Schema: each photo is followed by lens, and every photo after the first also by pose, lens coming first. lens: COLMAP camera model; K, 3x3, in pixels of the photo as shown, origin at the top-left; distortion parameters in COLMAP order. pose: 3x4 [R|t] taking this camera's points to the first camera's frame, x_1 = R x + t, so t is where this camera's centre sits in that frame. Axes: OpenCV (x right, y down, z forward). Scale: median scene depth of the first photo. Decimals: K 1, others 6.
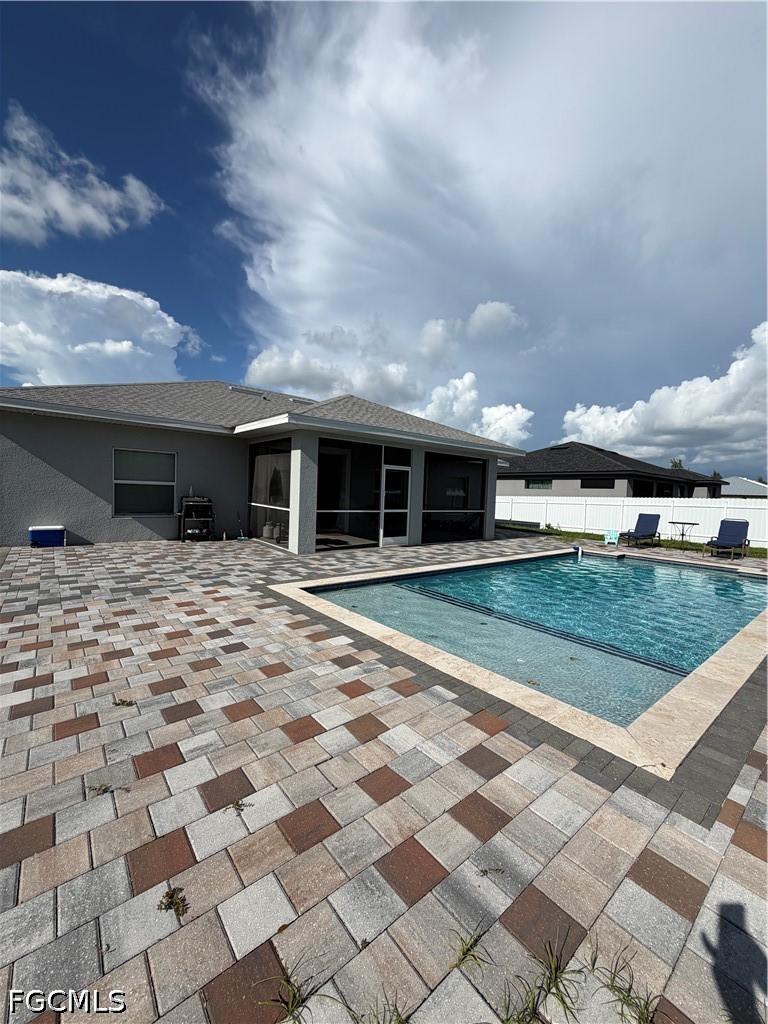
lens RADIAL K [[408.0, 0, 385.7], [0, 408.0, 506.5], [0, 0, 1]] dist [-0.003739, 0.000942]
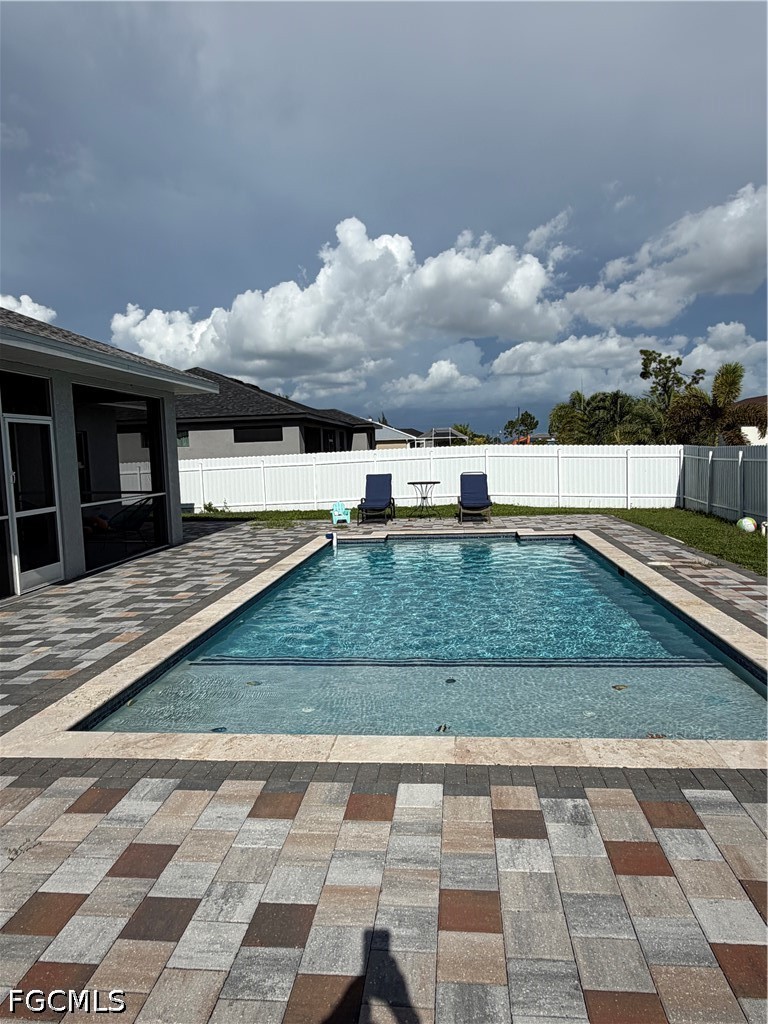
lens RADIAL K [[681.7, 0, 381.4], [0, 681.7, 516.6], [0, 0, 1]] dist [-0.003330, -0.000346]
pose [[0.715167, -0.124367, 0.687800, -0.214853], [0.081975, 0.992176, 0.094168, -0.023618], [-0.694130, -0.010964, 0.719766, 0.153263]]
